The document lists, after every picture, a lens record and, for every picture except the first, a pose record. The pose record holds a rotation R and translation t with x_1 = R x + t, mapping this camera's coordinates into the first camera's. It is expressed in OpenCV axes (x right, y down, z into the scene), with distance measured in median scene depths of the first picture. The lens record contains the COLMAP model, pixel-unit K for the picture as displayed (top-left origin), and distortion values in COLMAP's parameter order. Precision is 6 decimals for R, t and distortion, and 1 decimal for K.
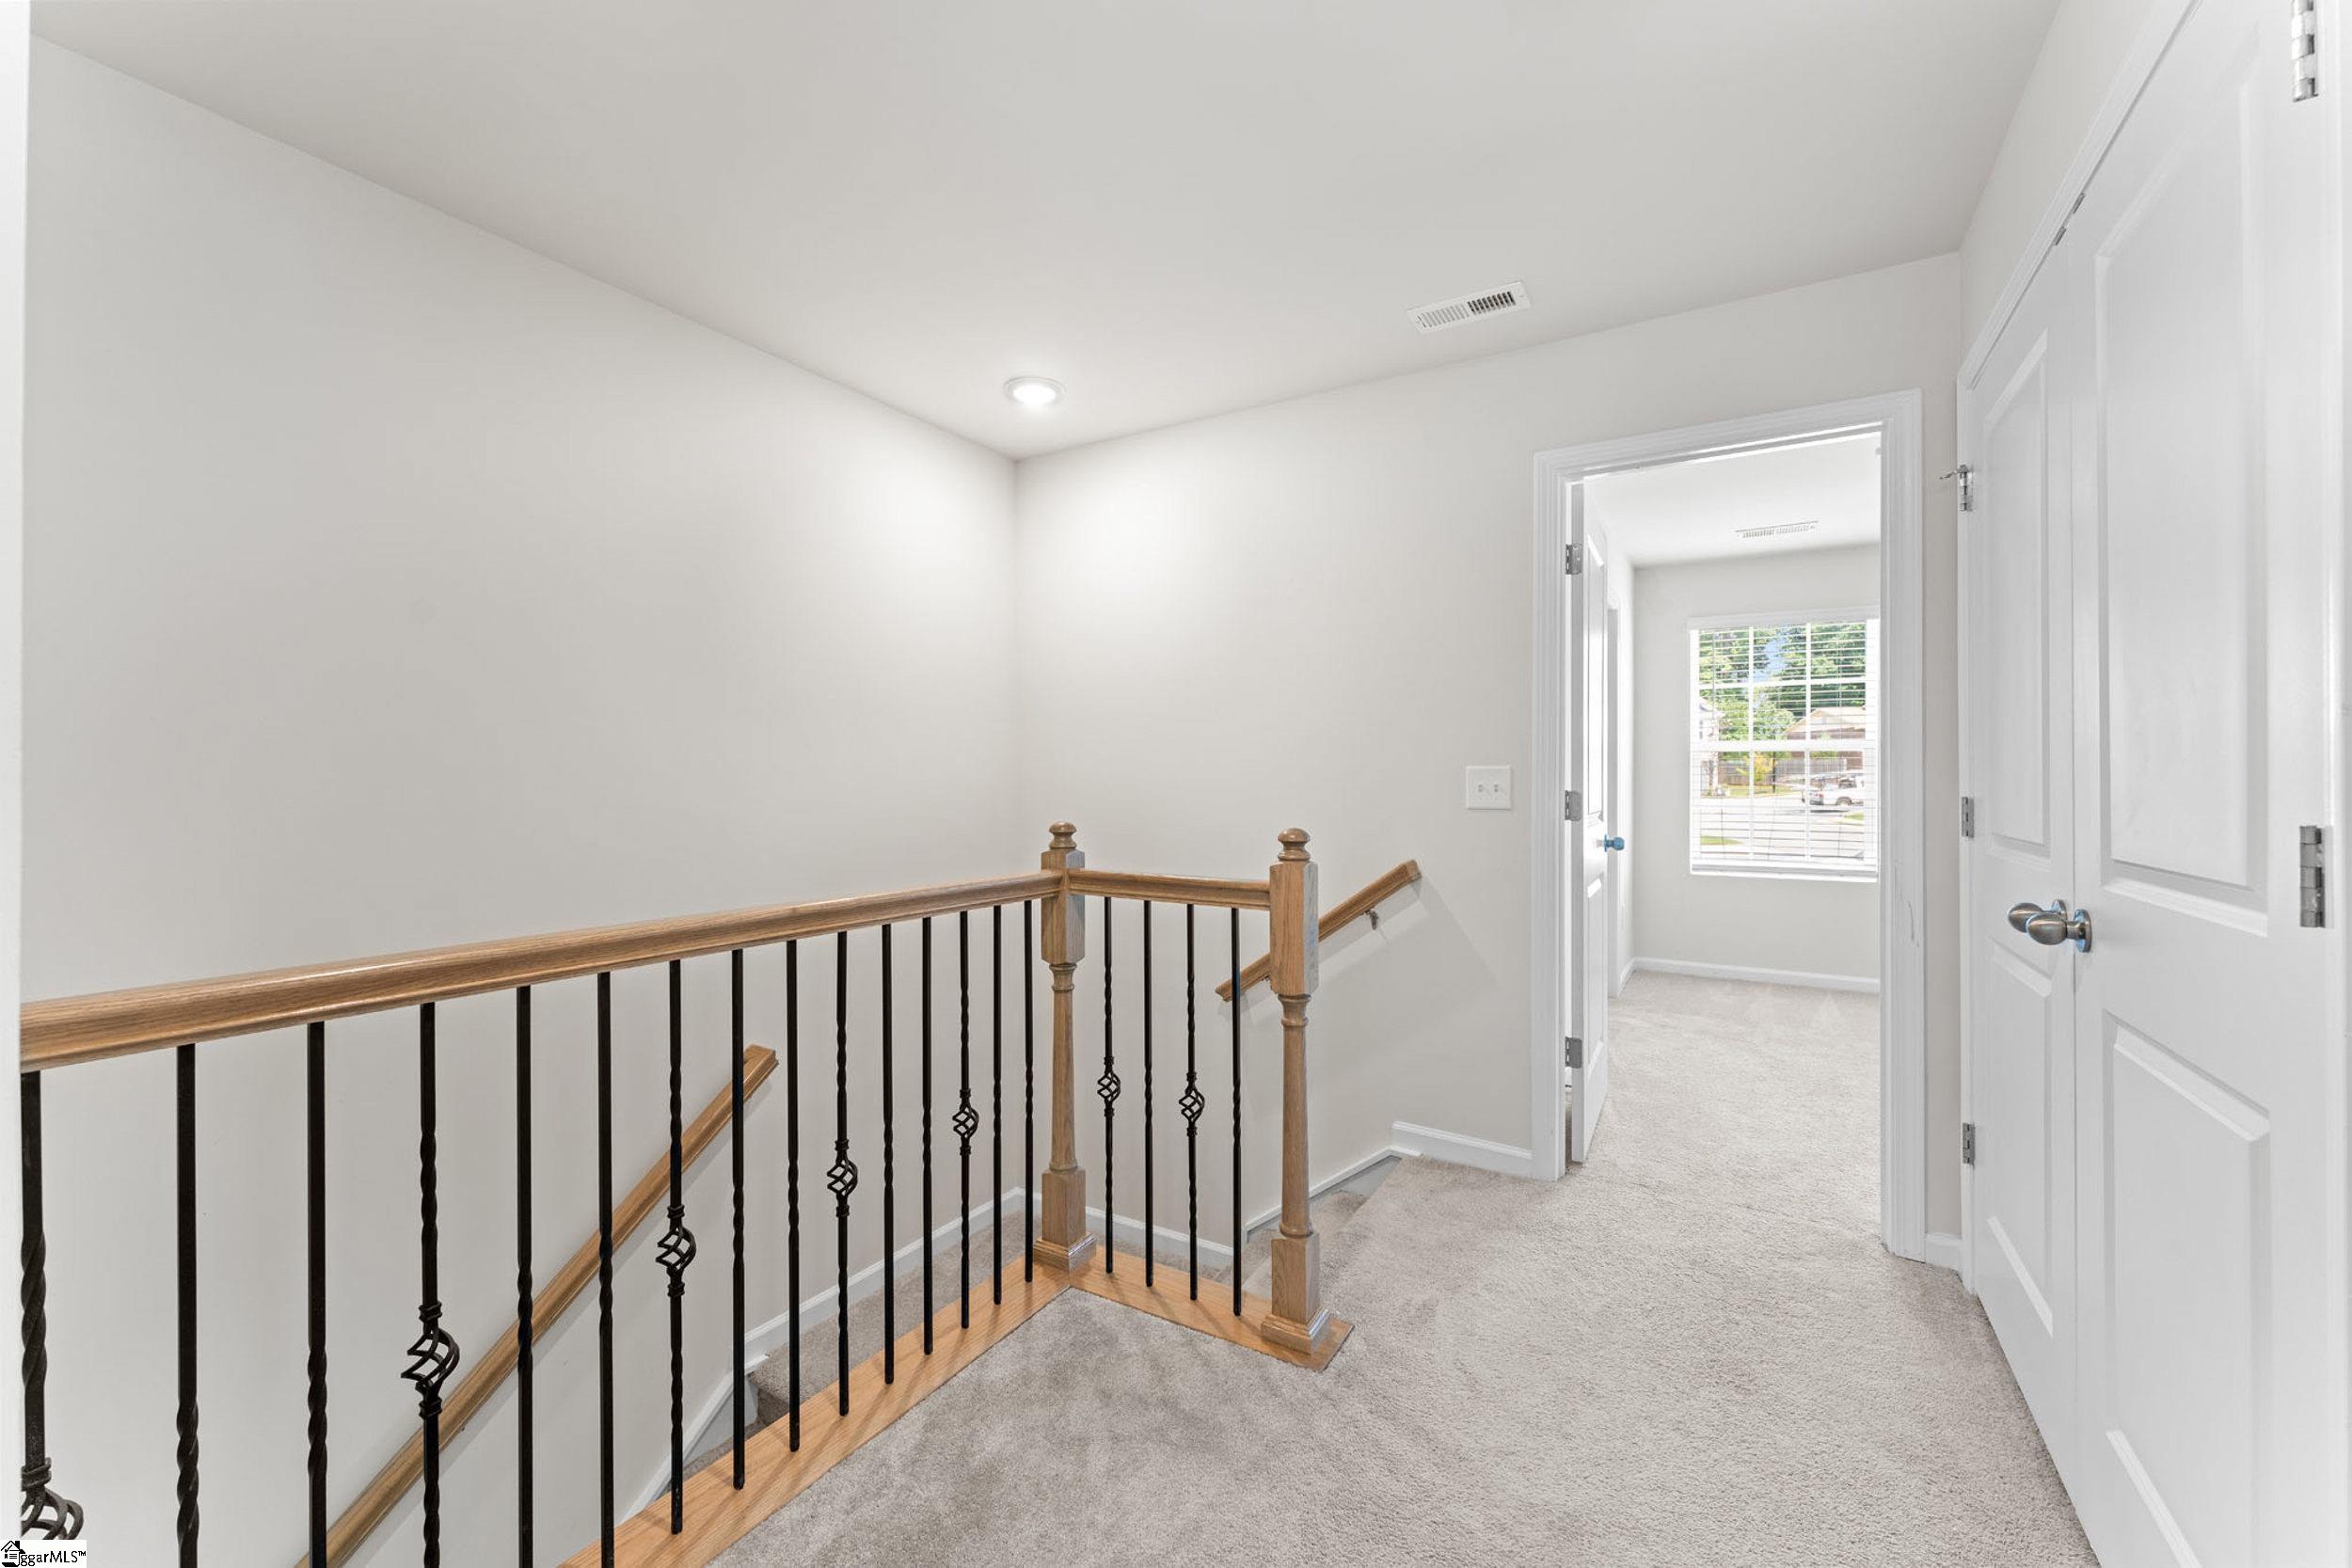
lens RADIAL K [[942.0, 0, 1168.6], [0, 942.0, 777.8], [0, 0, 1]] dist [0.000193, -0.000851]
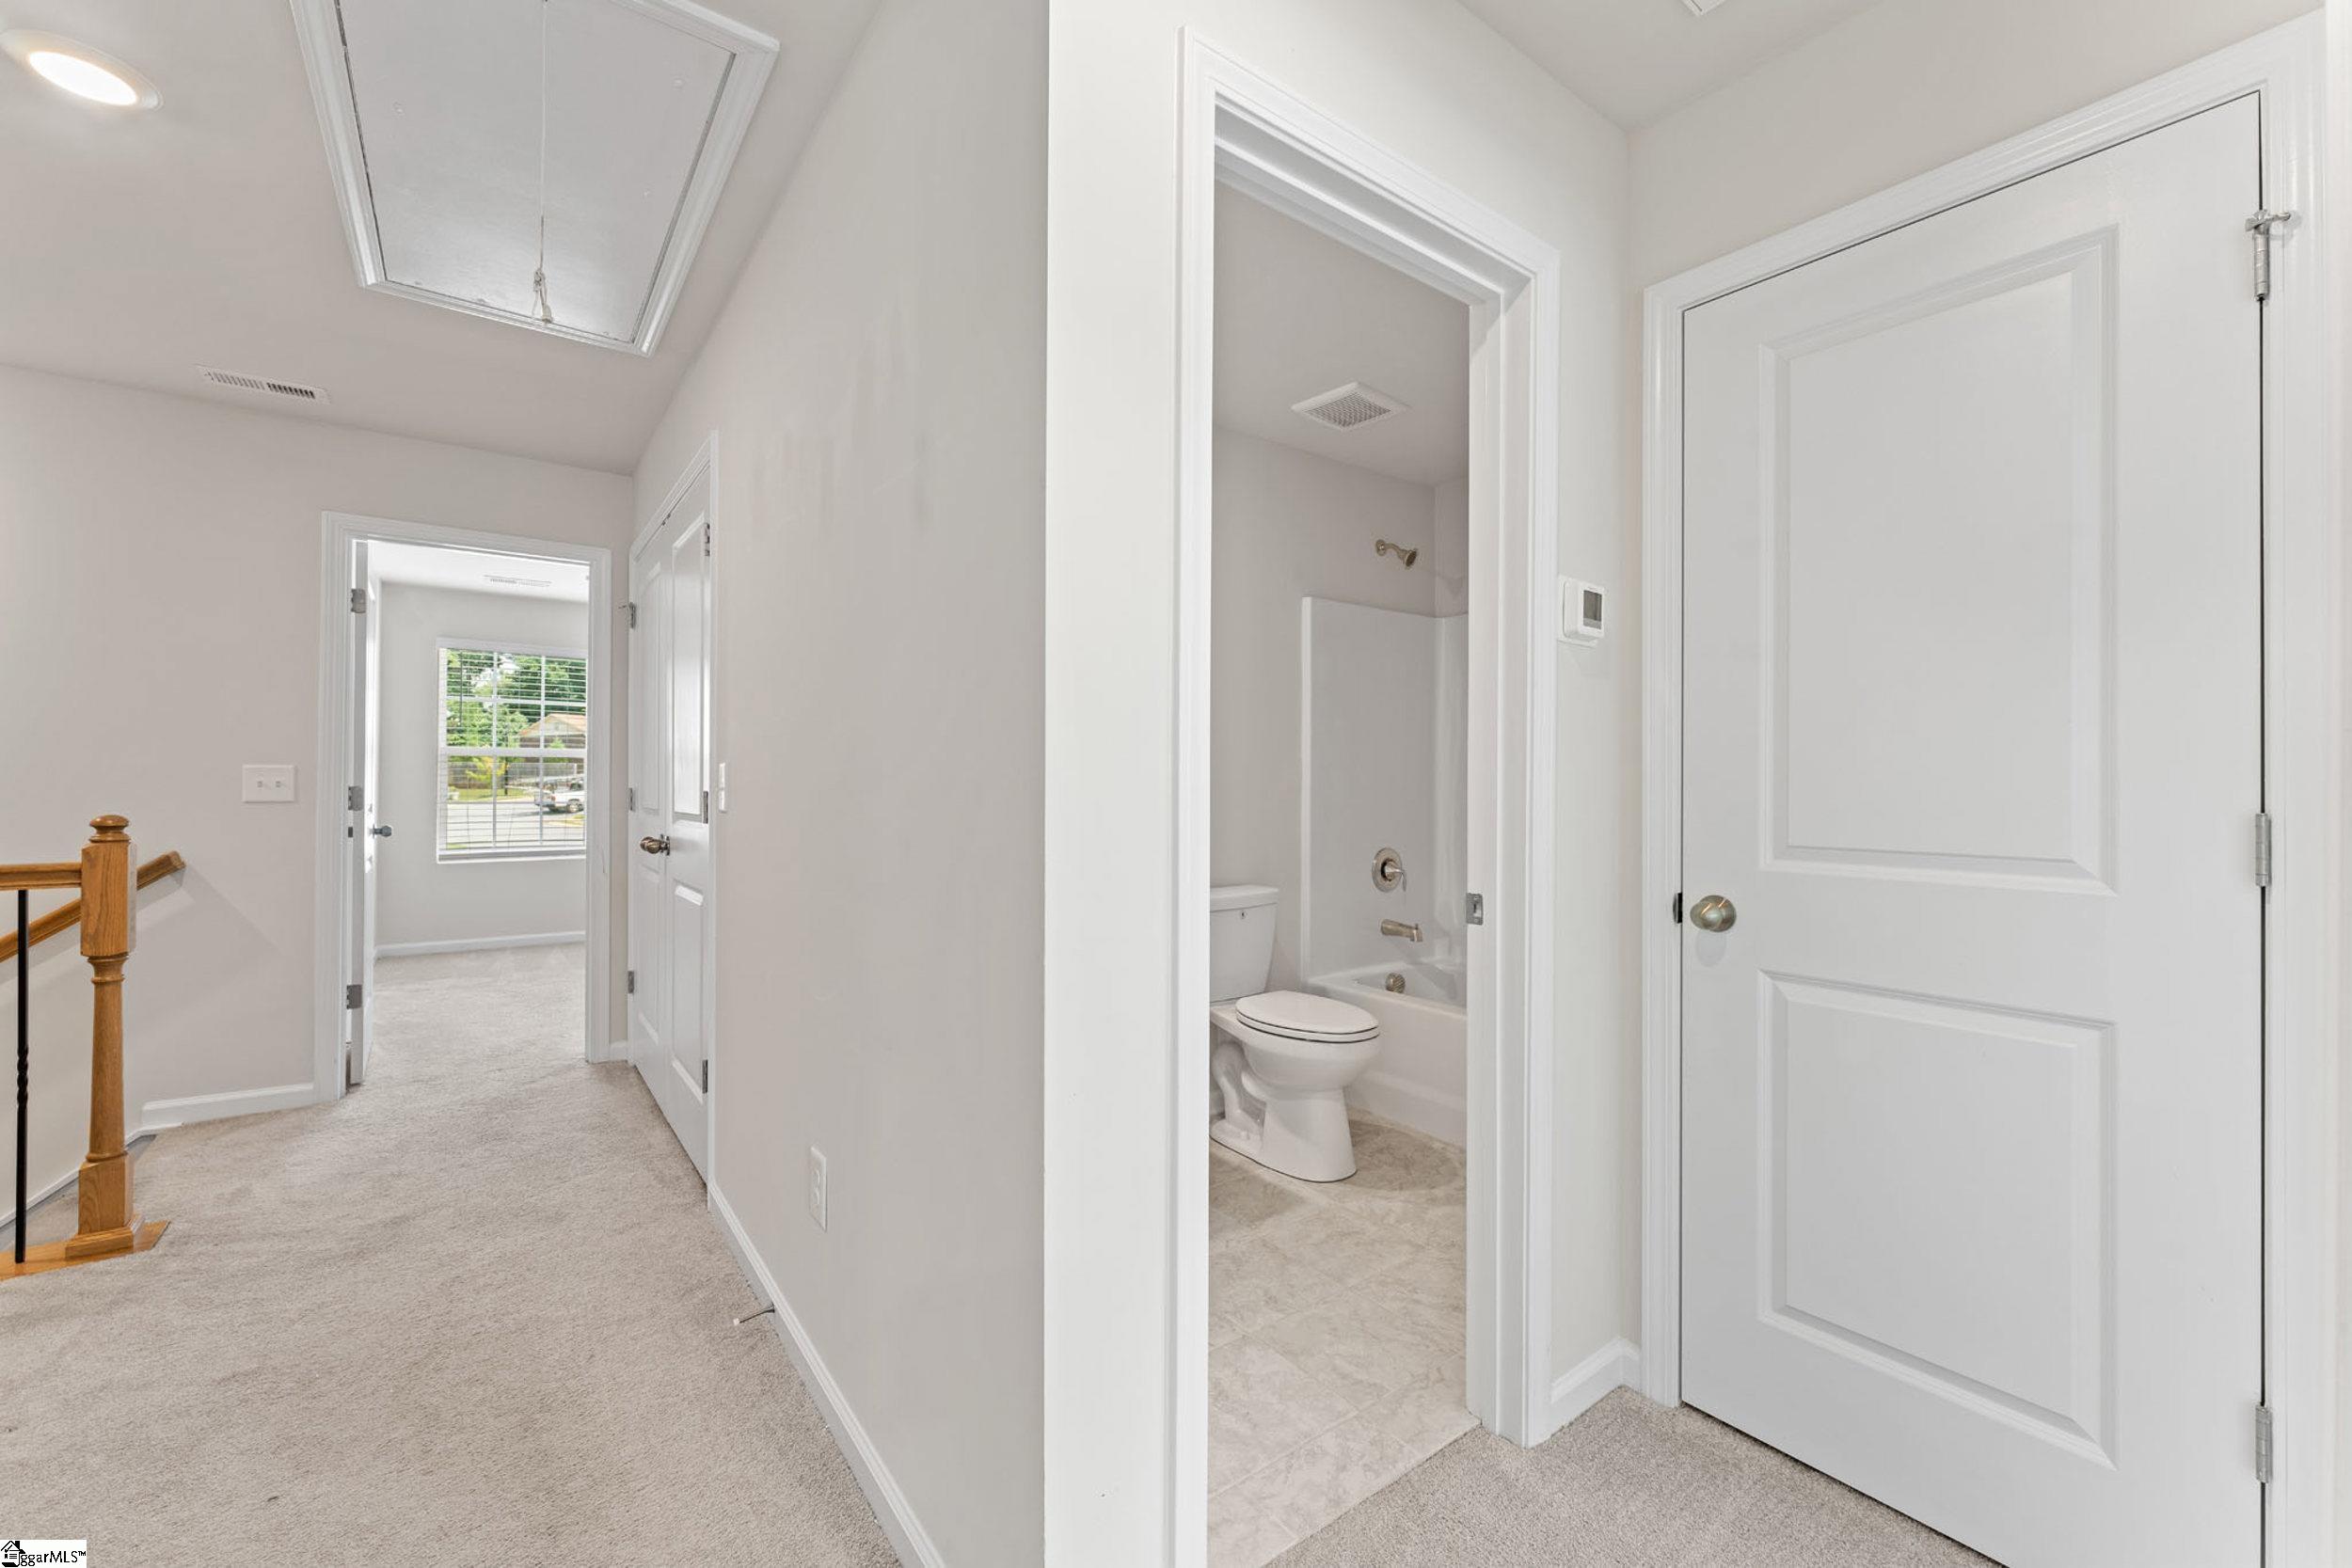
lens RADIAL K [[942.0, 0, 1181.9], [0, 942.0, 779.5], [0, 0, 1]] dist [0.000193, -0.000851]
pose [[0.367670, 0.007130, 0.929929, -0.351382], [-0.004747, 0.999972, -0.005790, 0.006829], [-0.929944, -0.002286, 0.367694, -0.511809]]
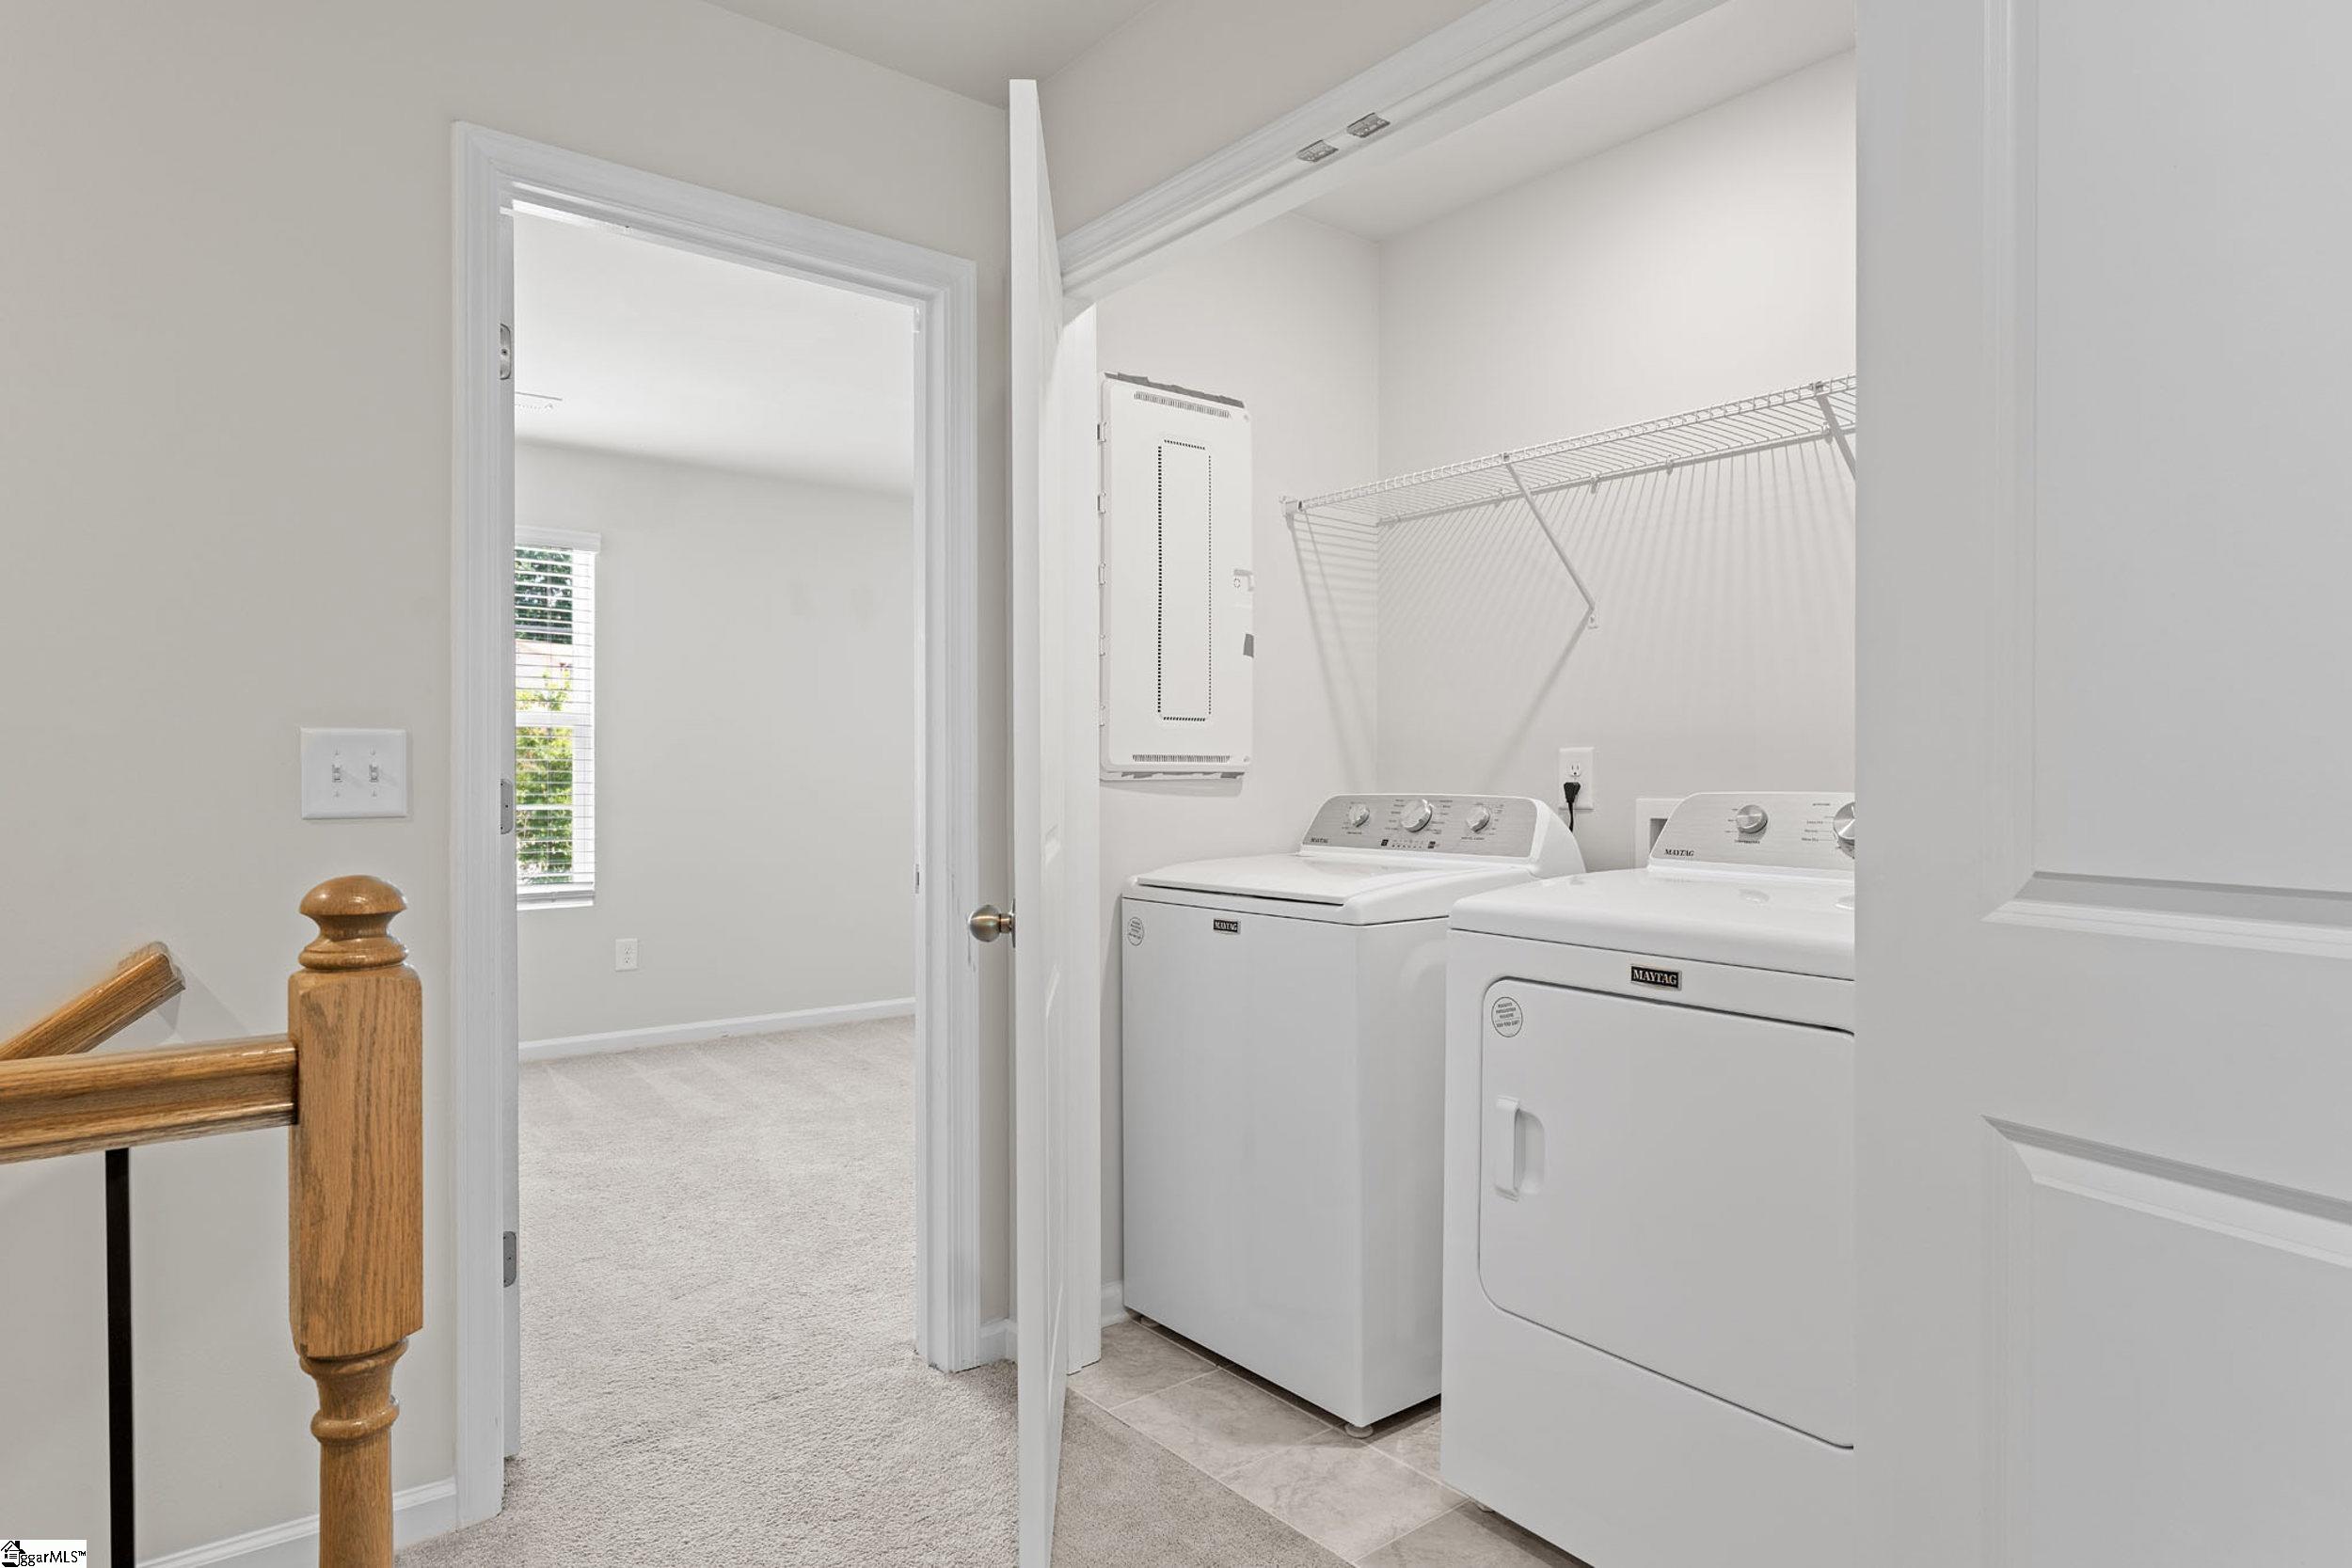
lens RADIAL K [[1343.0, 0, 1162.5], [0, 1343.0, 791.2], [0, 0, 1]] dist [0.003346, 0.000534]
pose [[0.341733, -0.013949, 0.939694, -0.177543], [0.001671, 0.999897, 0.014235, 0.010821], [-0.939796, -0.003294, 0.341721, 0.402539]]
